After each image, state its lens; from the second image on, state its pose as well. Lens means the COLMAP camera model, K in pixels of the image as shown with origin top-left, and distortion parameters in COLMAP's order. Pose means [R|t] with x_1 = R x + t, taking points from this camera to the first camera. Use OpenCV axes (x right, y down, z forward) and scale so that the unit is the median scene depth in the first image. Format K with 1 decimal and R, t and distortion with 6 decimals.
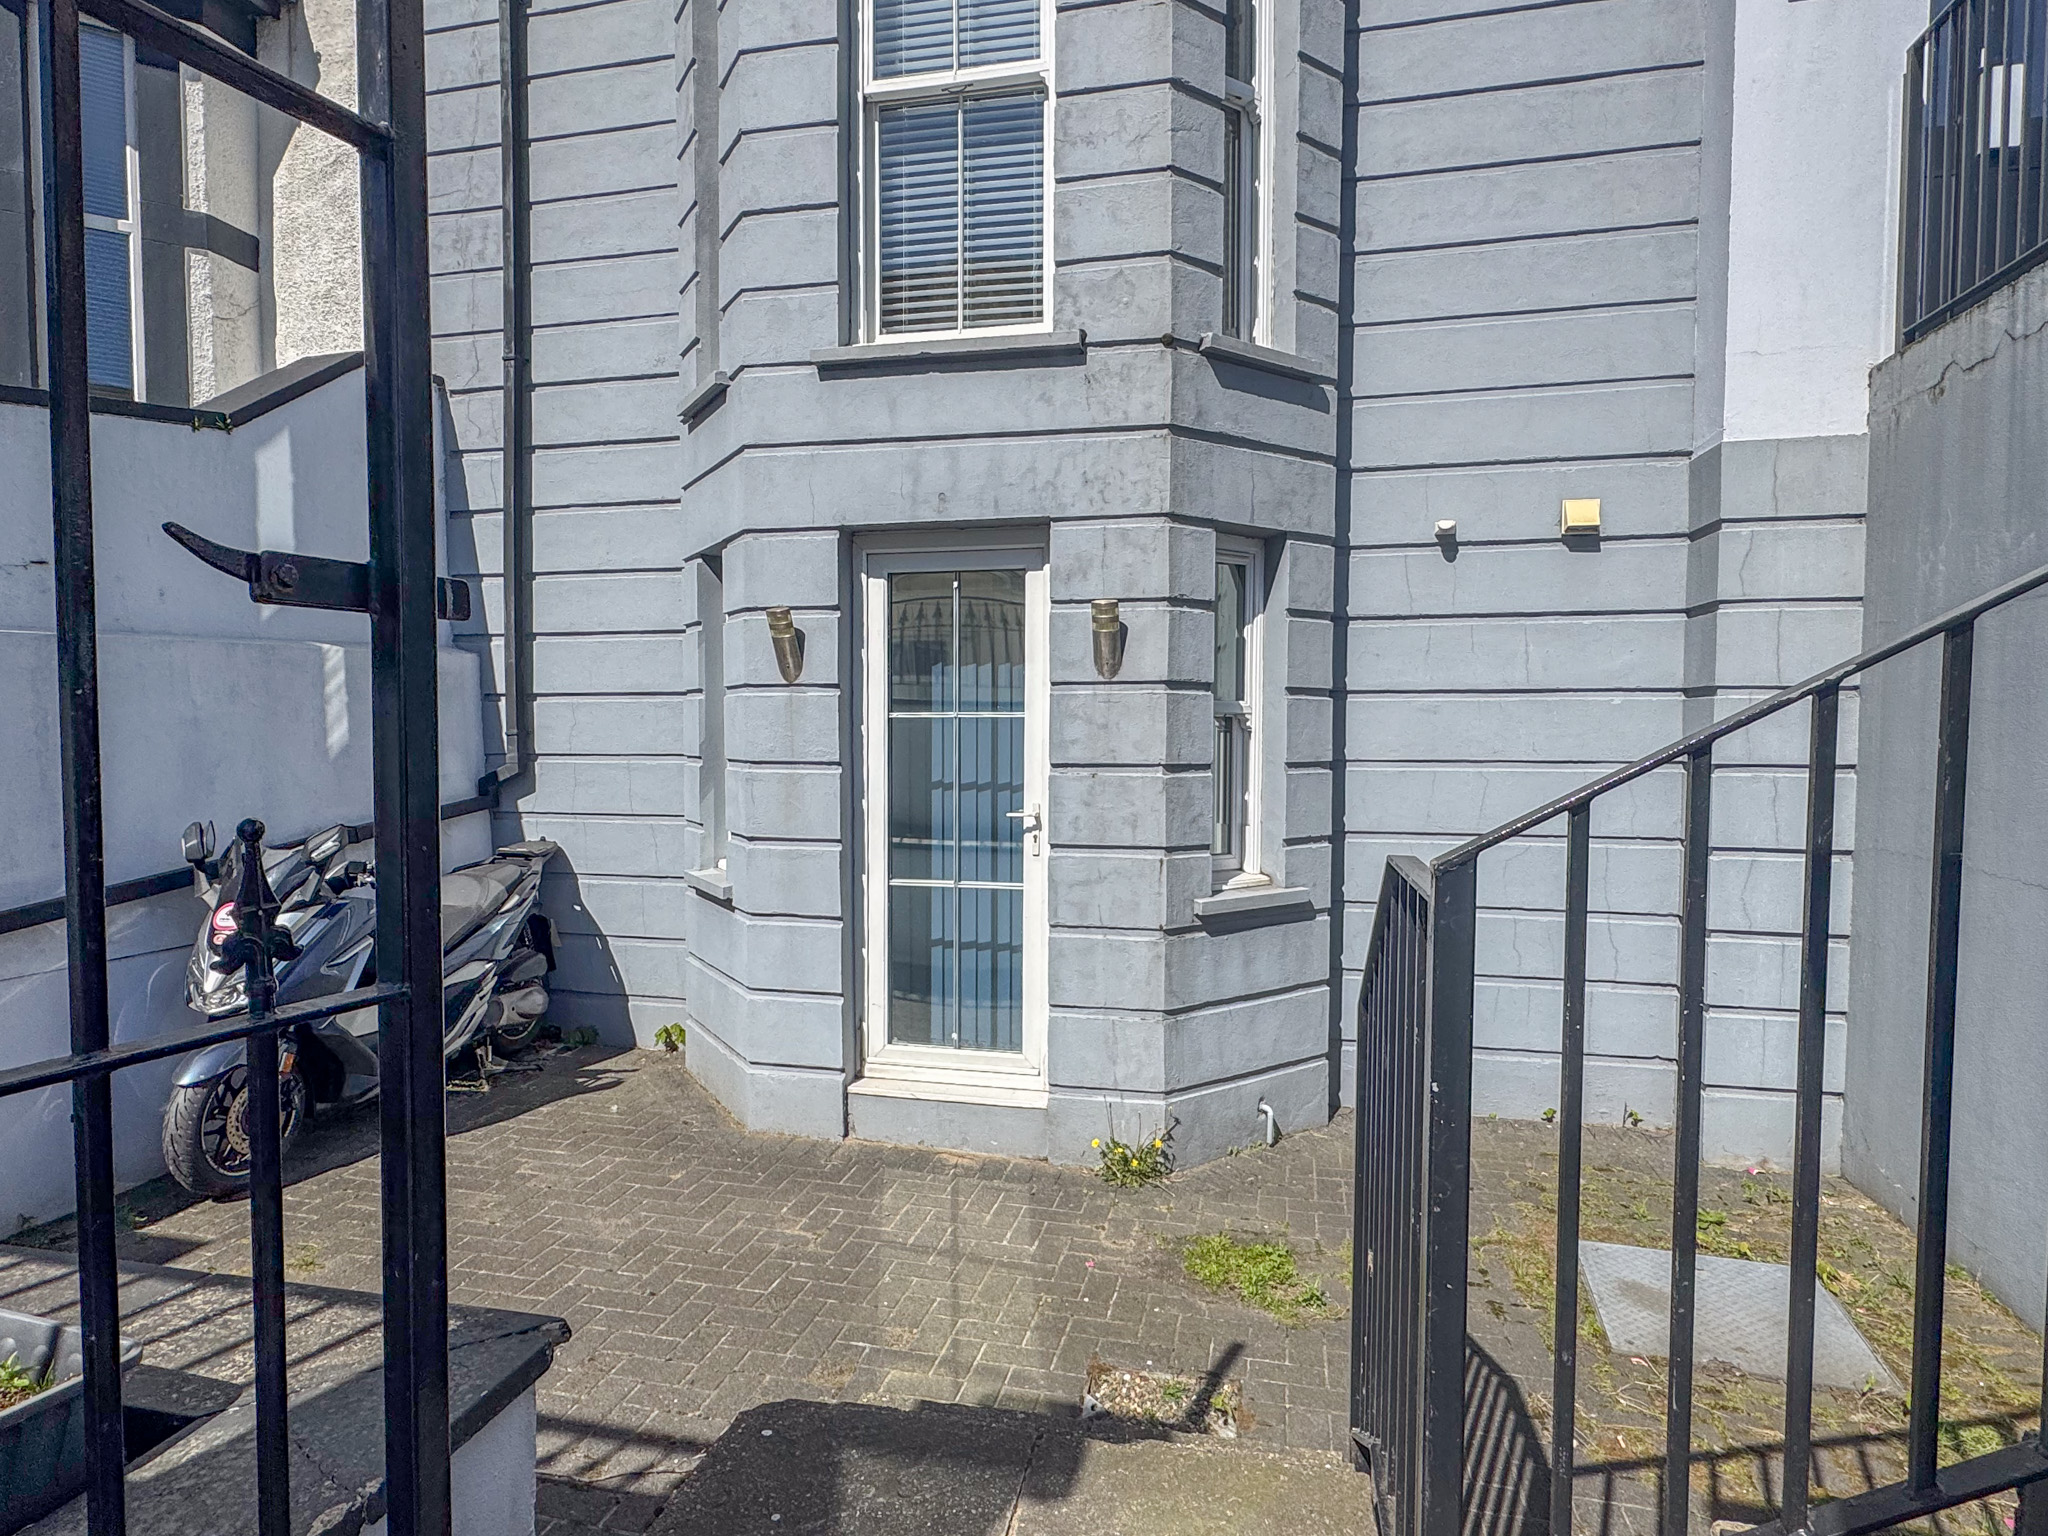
lens RADIAL K [[1137.0, 0, 1029.8], [0, 1137.0, 768.7], [0, 0, 1]] dist [-0.001083, -0.000086]
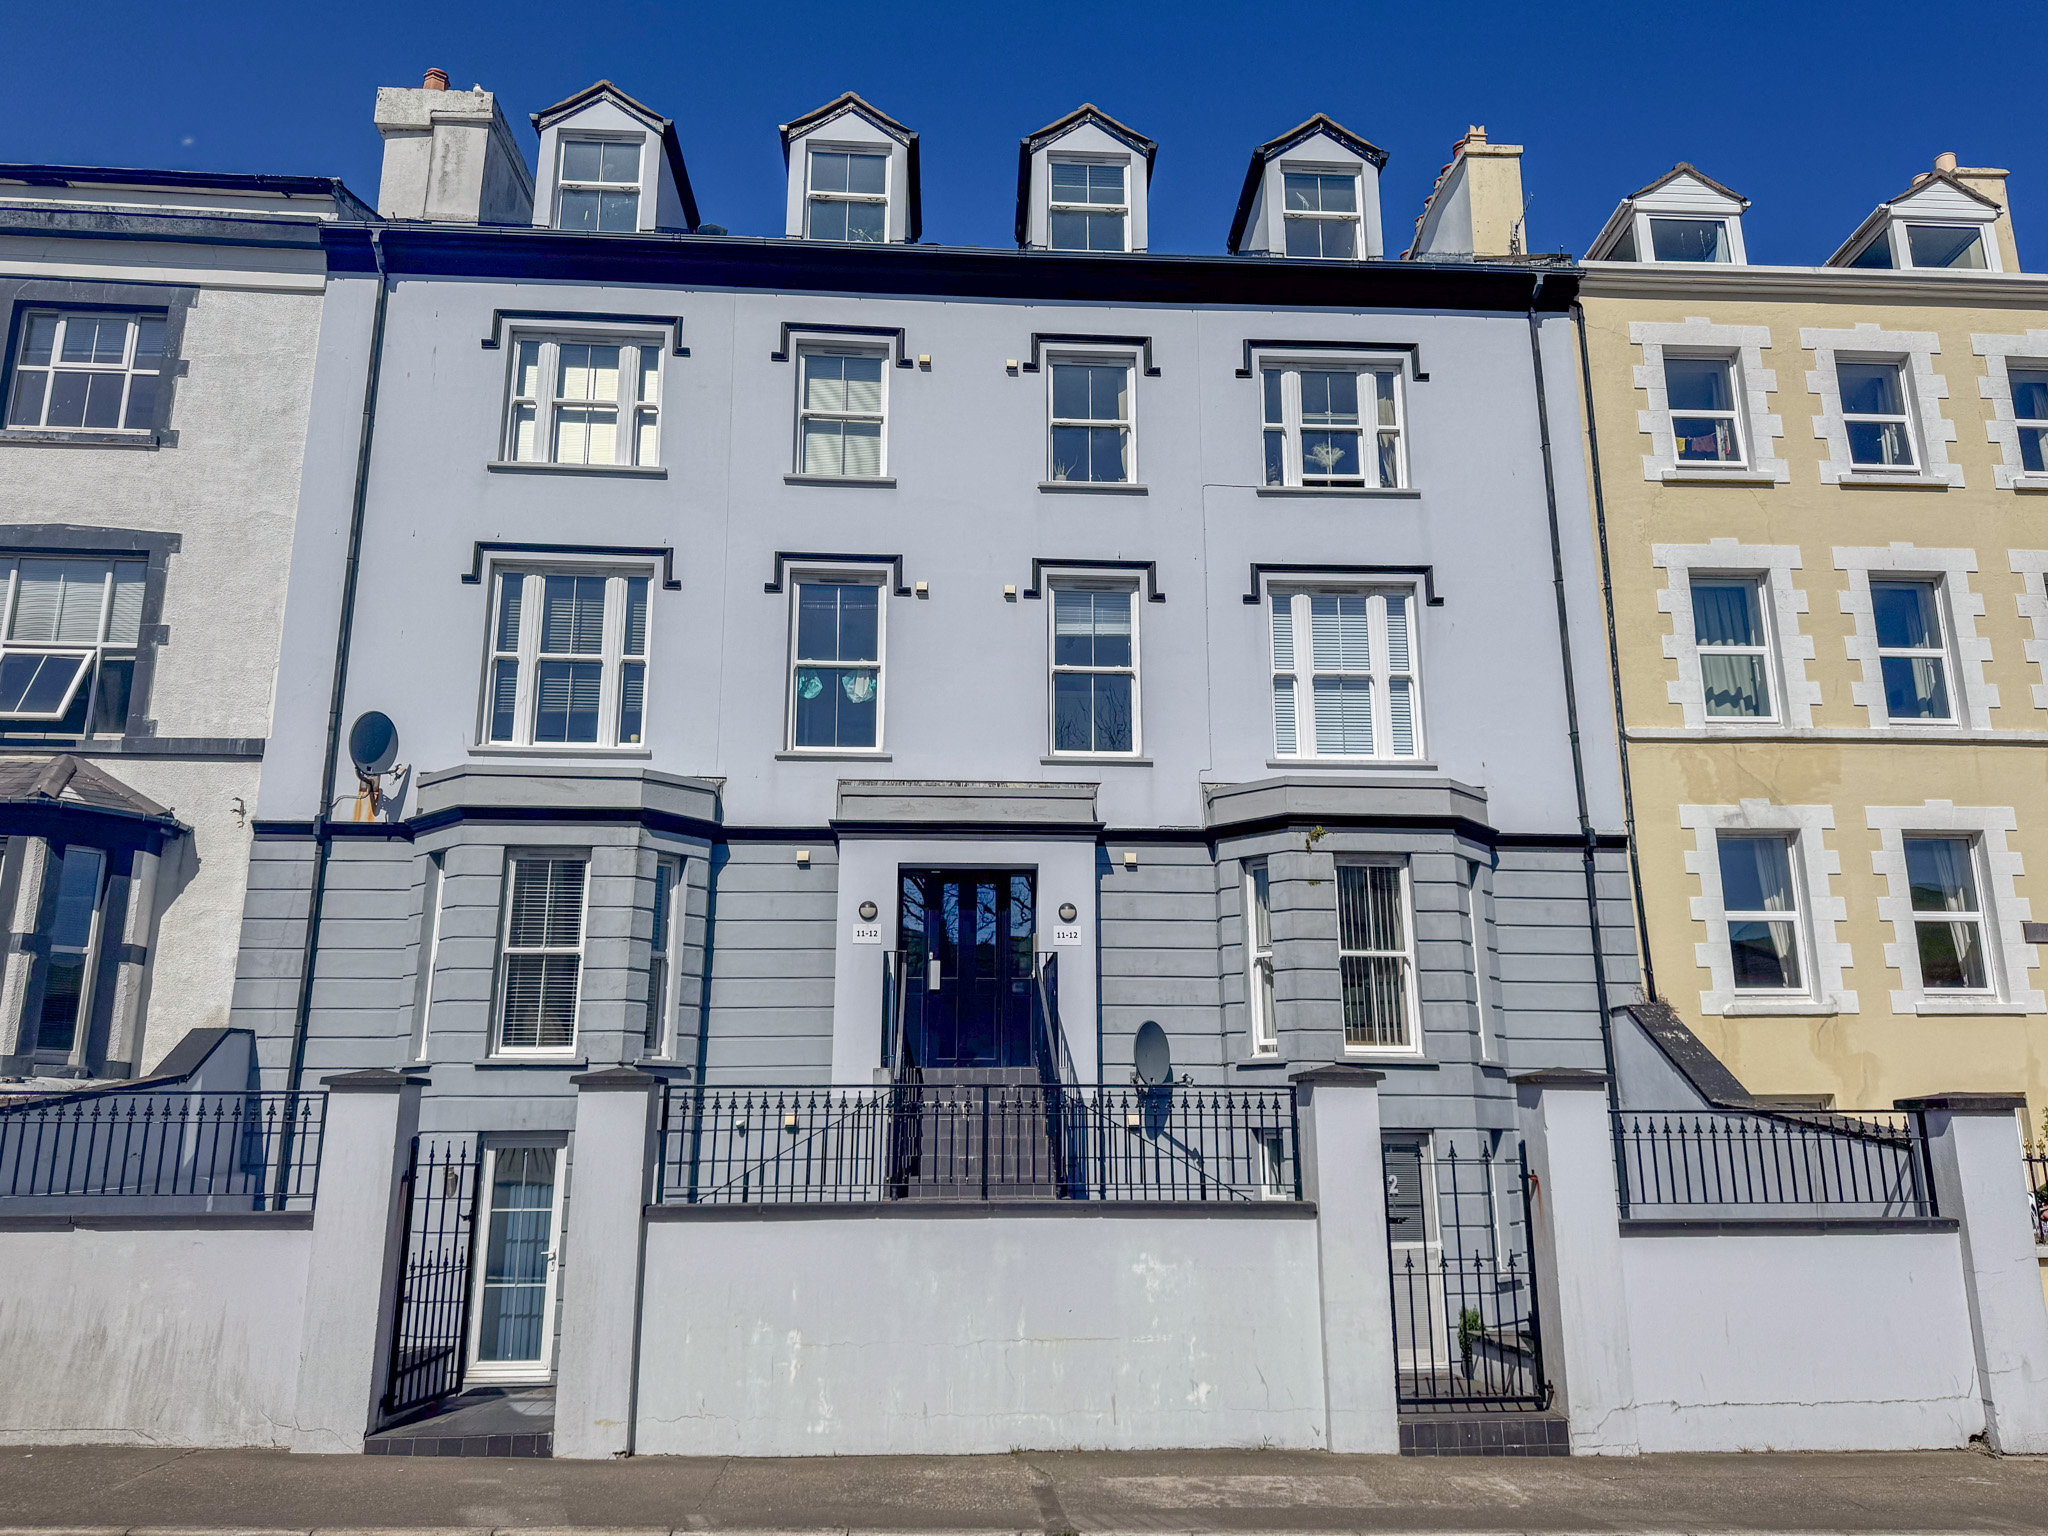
lens RADIAL K [[1452.7, 0, 1044.0], [0, 1452.7, 785.7], [0, 0, 1]] dist [0.009009, -0.009777]
pose [[0.951805, 0.069198, 0.298795, 0.003711], [0.015553, 0.962072, -0.272350, -0.054974], [-0.306309, 0.263872, 0.914629, -2.335863]]
